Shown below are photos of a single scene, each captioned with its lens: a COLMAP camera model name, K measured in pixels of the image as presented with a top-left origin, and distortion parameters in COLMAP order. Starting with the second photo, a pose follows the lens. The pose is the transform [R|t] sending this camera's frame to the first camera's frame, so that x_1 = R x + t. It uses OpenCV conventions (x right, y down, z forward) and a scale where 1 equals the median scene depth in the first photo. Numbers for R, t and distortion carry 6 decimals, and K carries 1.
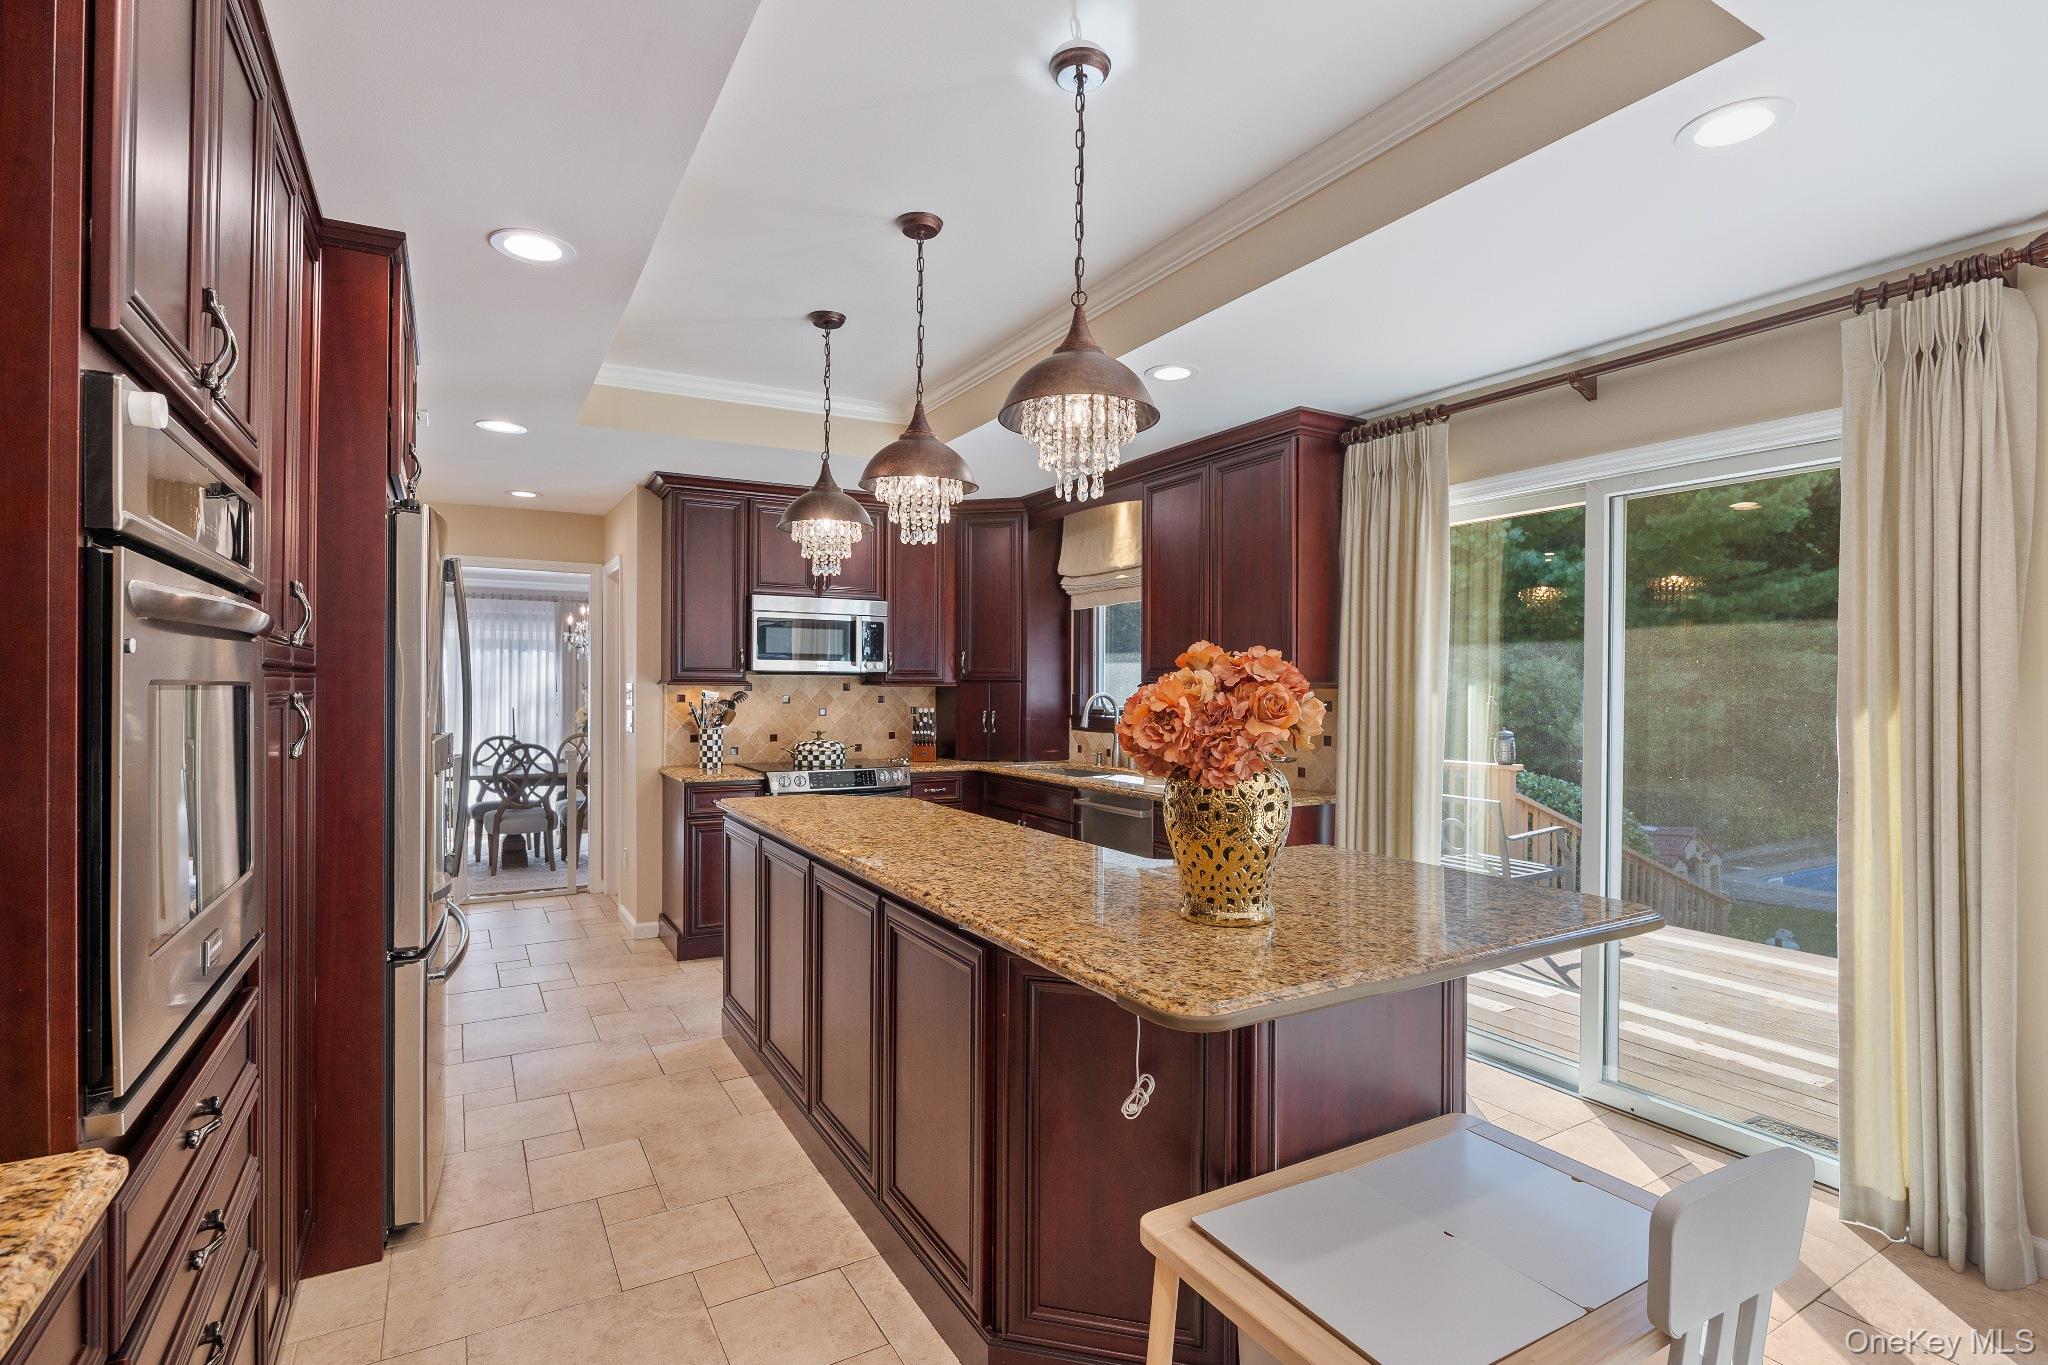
lens RADIAL K [[968.1, 0, 1029.4], [0, 968.1, 685.1], [0, 0, 1]] dist [-0.013149, 0.000842]
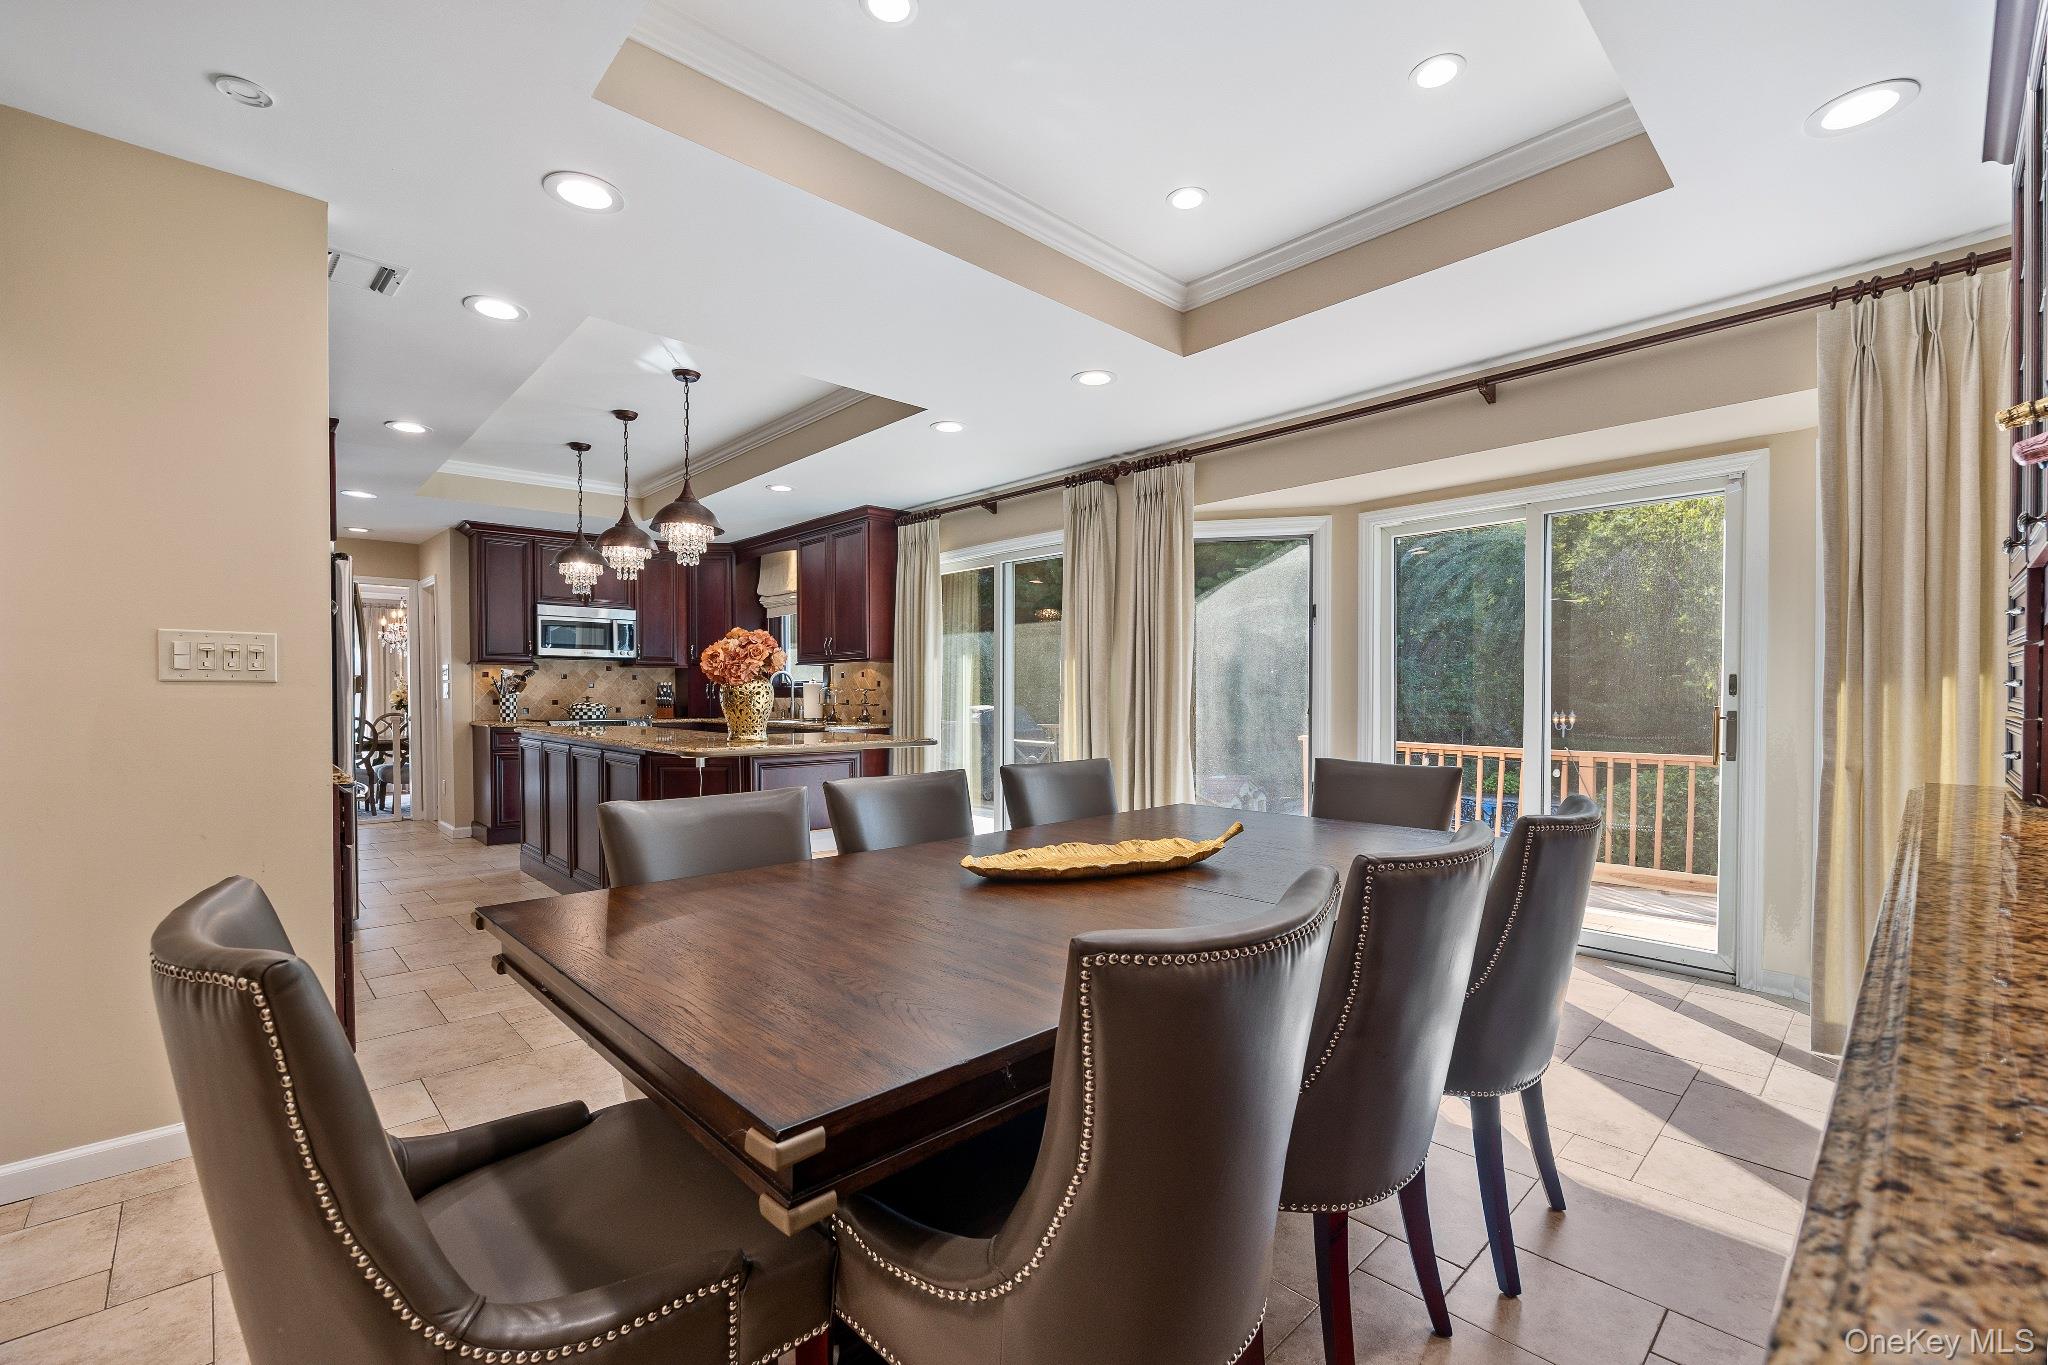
lens RADIAL K [[867.4, 0, 1023.3], [0, 867.4, 715.1], [0, 0, 1]] dist [-0.011164, 0.000465]
pose [[0.974627, -0.010007, 0.223611, 0.211791], [0.003924, 0.999610, 0.027633, 0.063637], [-0.223800, -0.026055, 0.974287, -0.689819]]
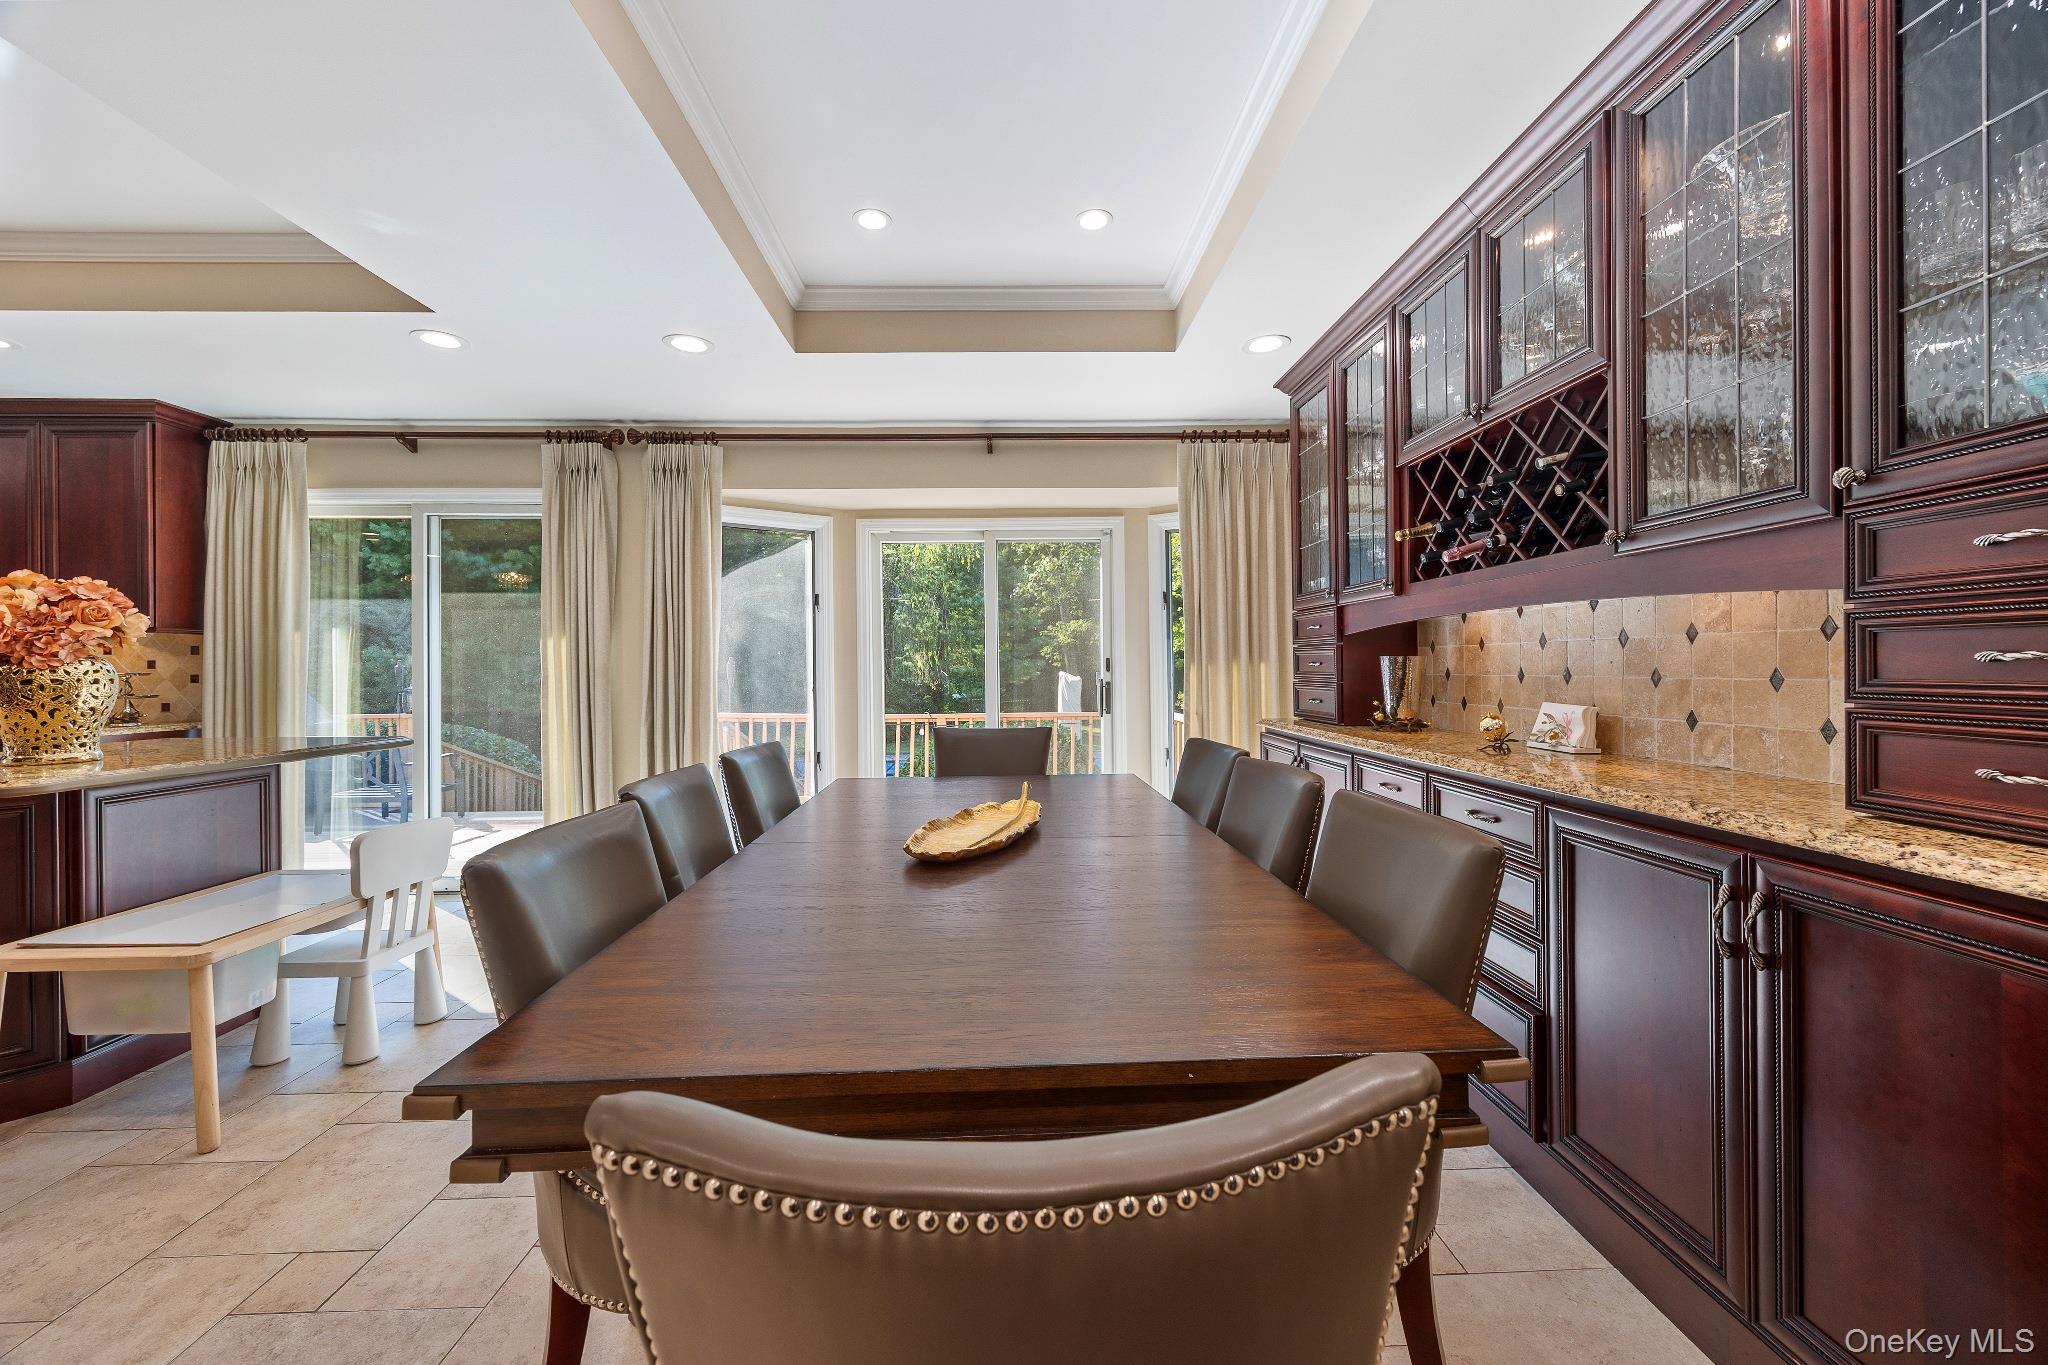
lens RADIAL K [[787.4, 0, 1022.6], [0, 787.4, 668.9], [0, 0, 1]] dist [-0.000381, -0.000413]
pose [[0.477928, -0.008595, 0.878357, -0.072892], [0.009853, 0.999942, 0.004423, 0.058982], [-0.878344, 0.006541, 0.477985, -0.451271]]
